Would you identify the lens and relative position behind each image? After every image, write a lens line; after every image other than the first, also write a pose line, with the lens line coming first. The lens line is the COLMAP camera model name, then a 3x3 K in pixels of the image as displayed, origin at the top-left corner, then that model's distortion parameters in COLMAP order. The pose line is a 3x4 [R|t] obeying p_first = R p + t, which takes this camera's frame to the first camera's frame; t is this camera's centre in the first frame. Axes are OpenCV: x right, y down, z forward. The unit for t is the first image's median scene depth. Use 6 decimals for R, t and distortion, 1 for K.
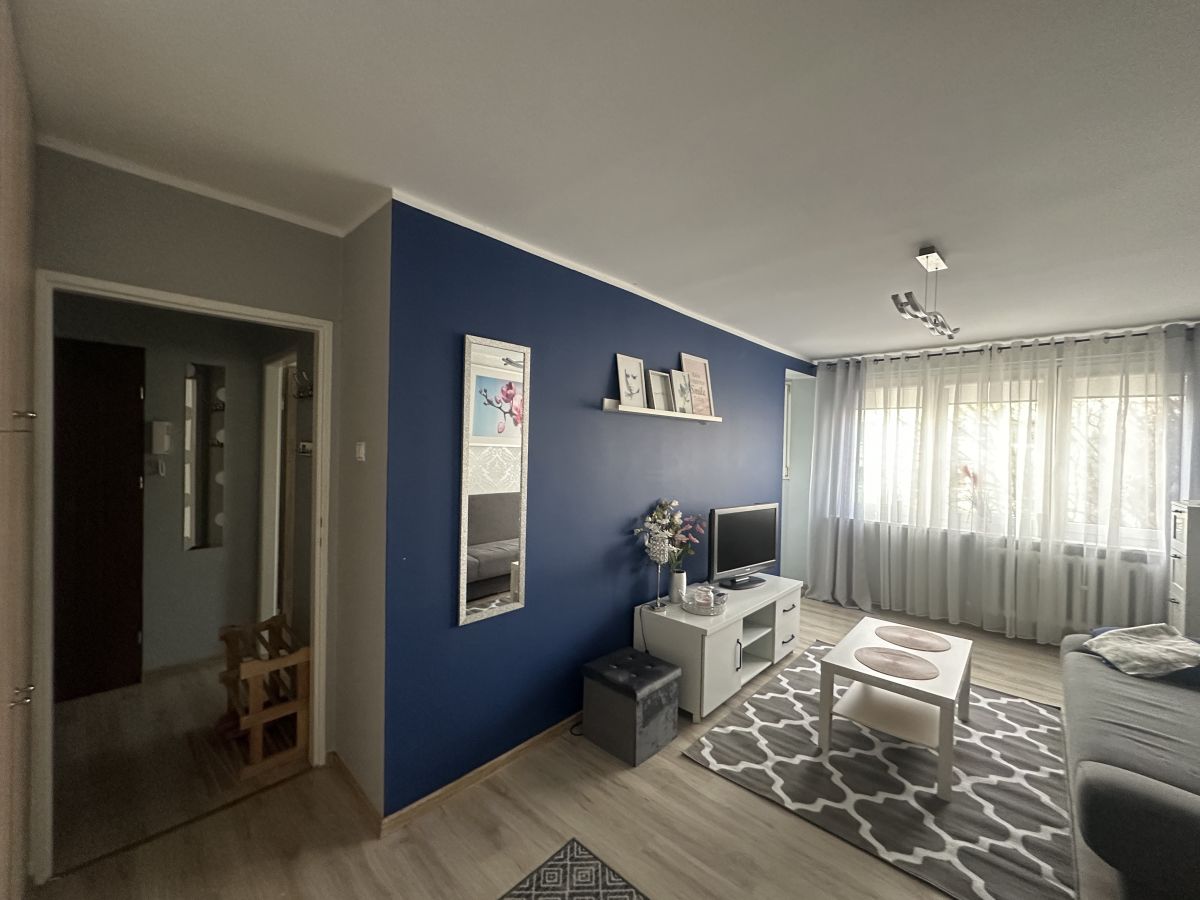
lens RADIAL K [[475.5, 0, 600.2], [0, 475.5, 451.0], [0, 0, 1]] dist [-0.002663, 0.000459]
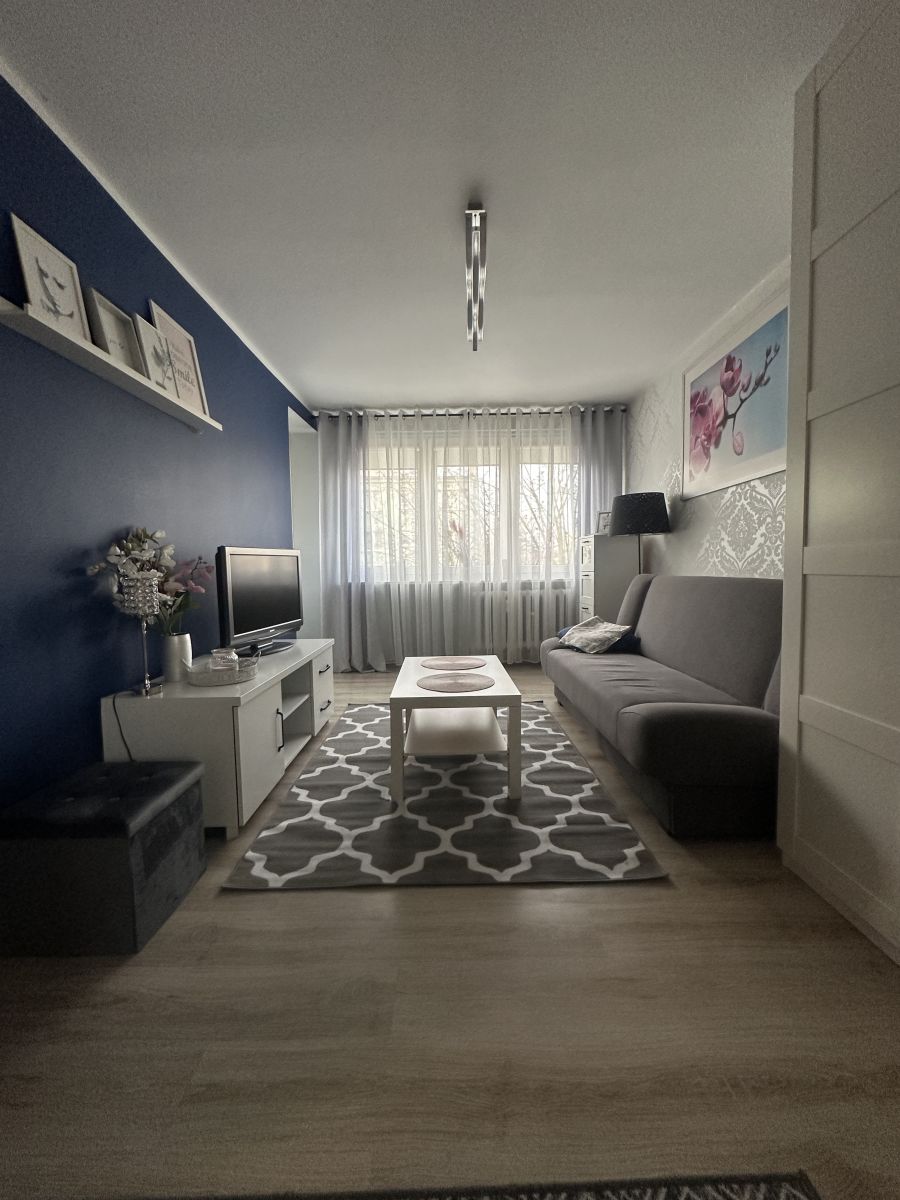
lens RADIAL K [[475.5, 0, 449.7], [0, 475.5, 599.2], [0, 0, 1]] dist [-0.002663, 0.000459]
pose [[0.730704, -0.081876, 0.677767, 0.000211], [0.037420, 0.996093, 0.079989, 0.224578], [-0.681668, -0.033086, 0.730913, 0.360659]]
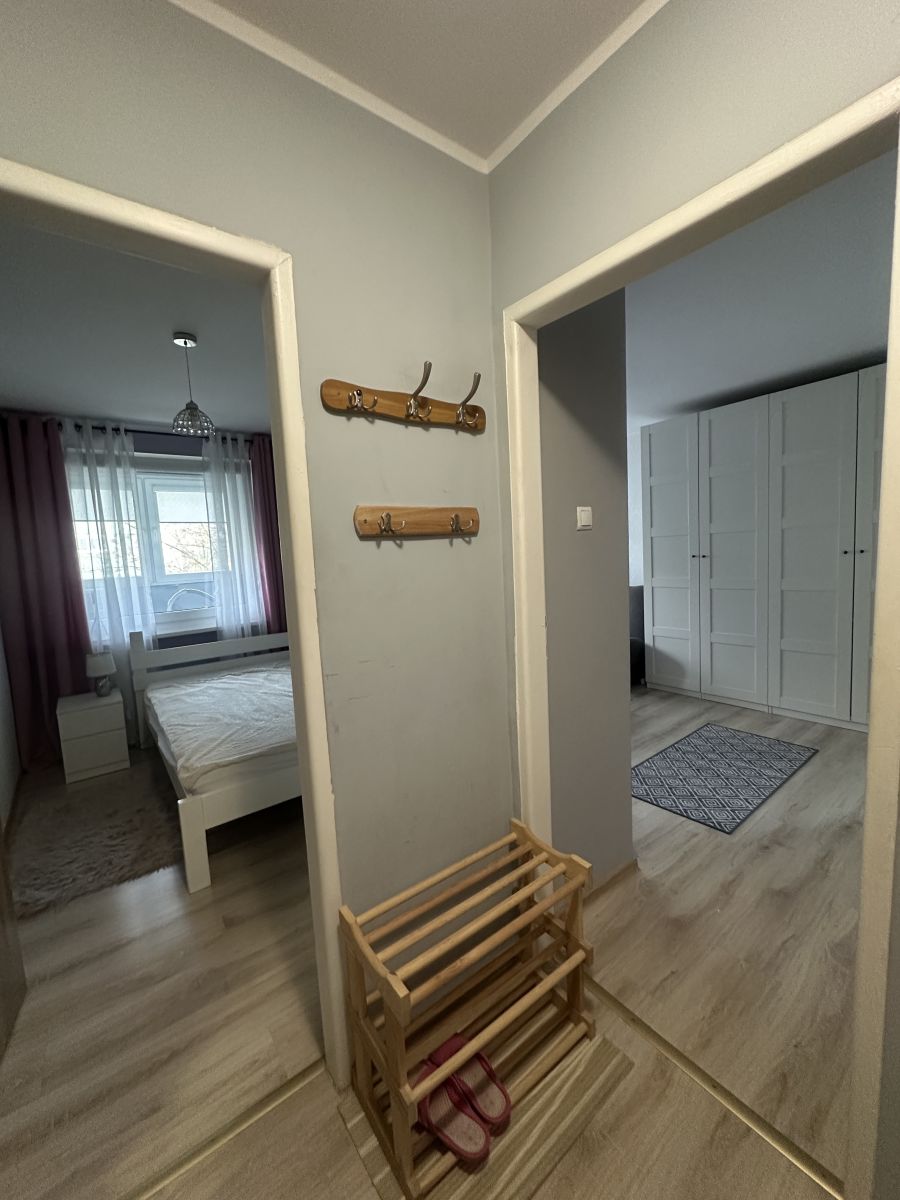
lens RADIAL K [[475.5, 0, 453.4], [0, 475.5, 597.8], [0, 0, 1]] dist [-0.002663, 0.000459]
pose [[0.161751, -0.126710, 0.978663, -1.219044], [0.063002, 0.991025, 0.117898, 0.030388], [-0.984819, 0.042587, 0.168282, 0.962151]]
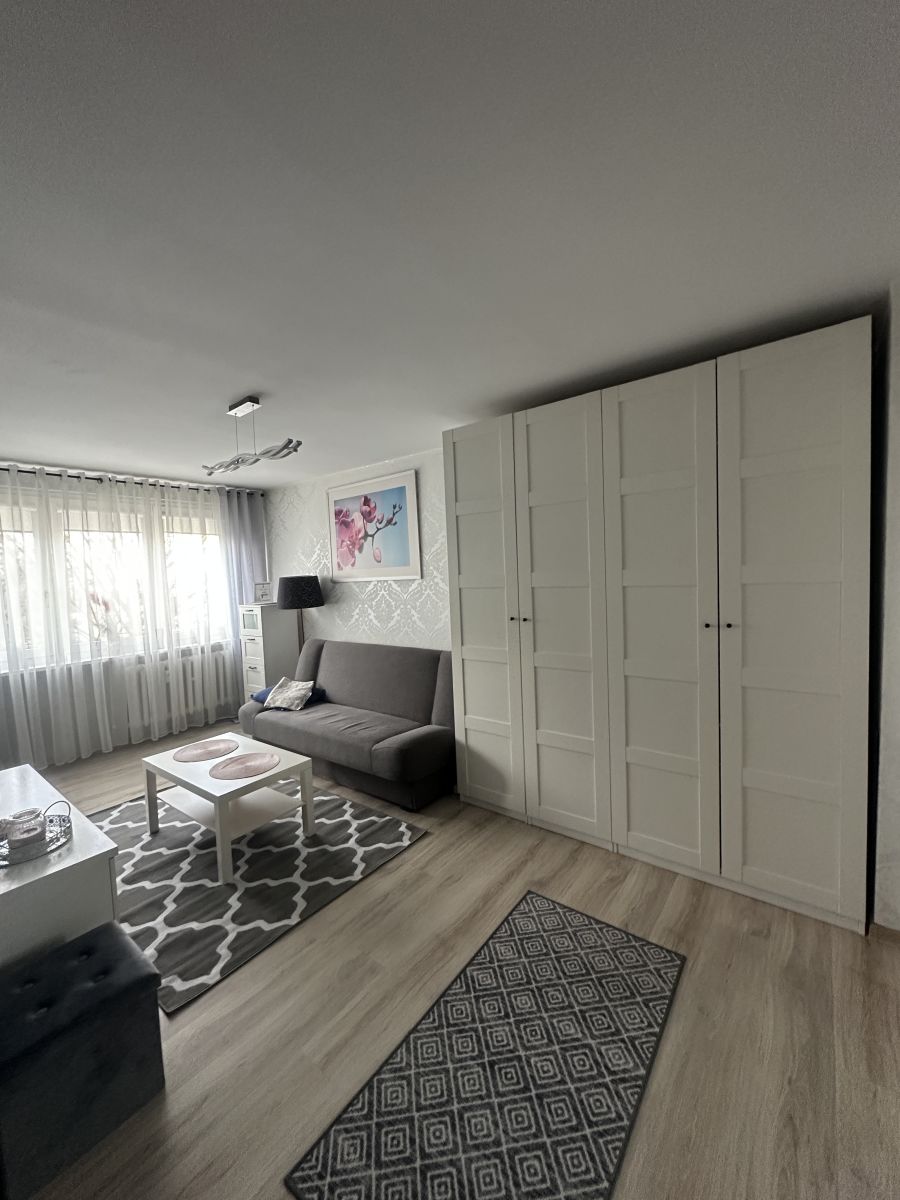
lens RADIAL K [[475.5, 0, 451.3], [0, 475.5, 598.9], [0, 0, 1]] dist [-0.002663, 0.000459]
pose [[-0.090148, -0.078593, 0.992822, -0.529974], [0.042677, 0.995661, 0.082693, -0.015947], [-0.995014, 0.049825, -0.086403, 0.636378]]
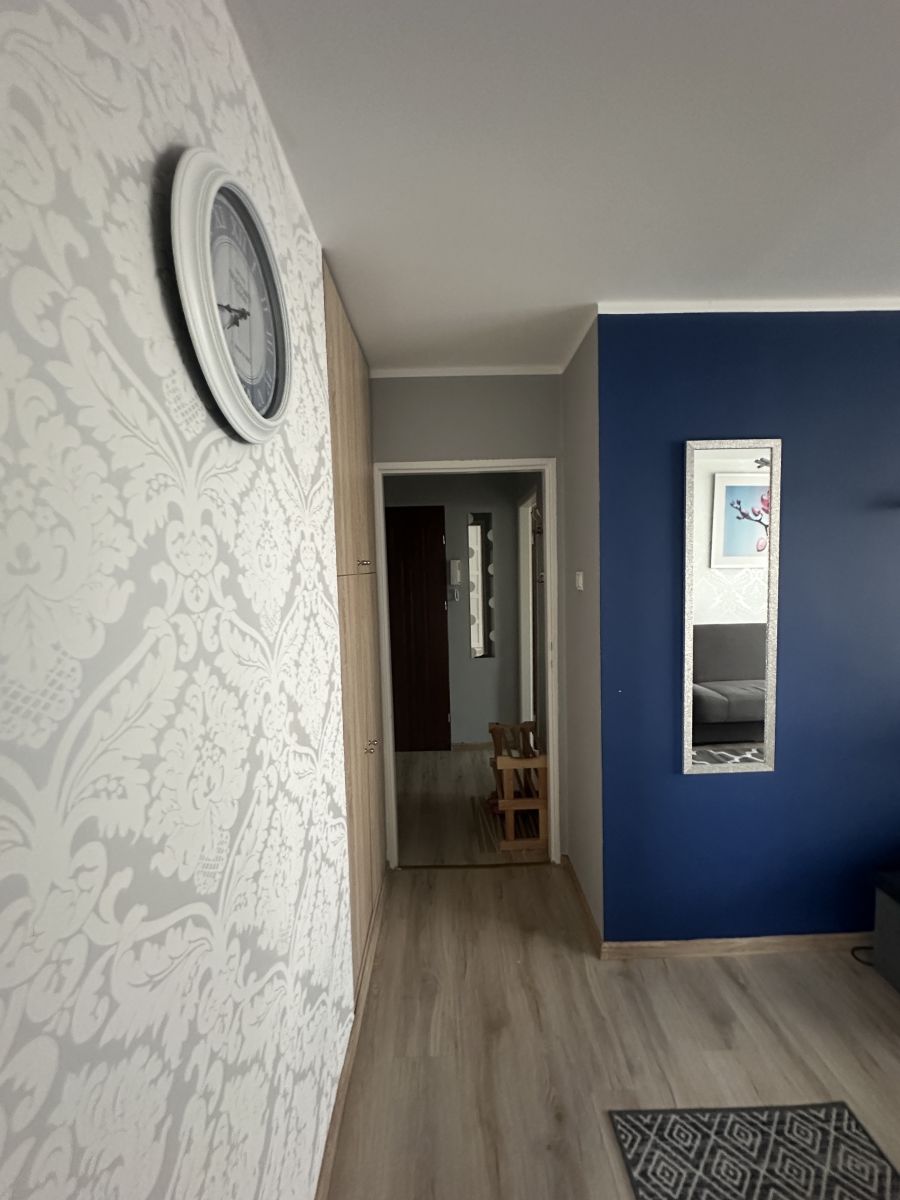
lens RADIAL K [[475.5, 0, 453.8], [0, 475.5, 598.9], [0, 0, 1]] dist [-0.002663, 0.000459]
pose [[0.694771, 0.005936, -0.719206, 0.037597], [0.030618, 0.998815, 0.037821, -0.005144], [0.718579, -0.048298, 0.693766, 0.079103]]
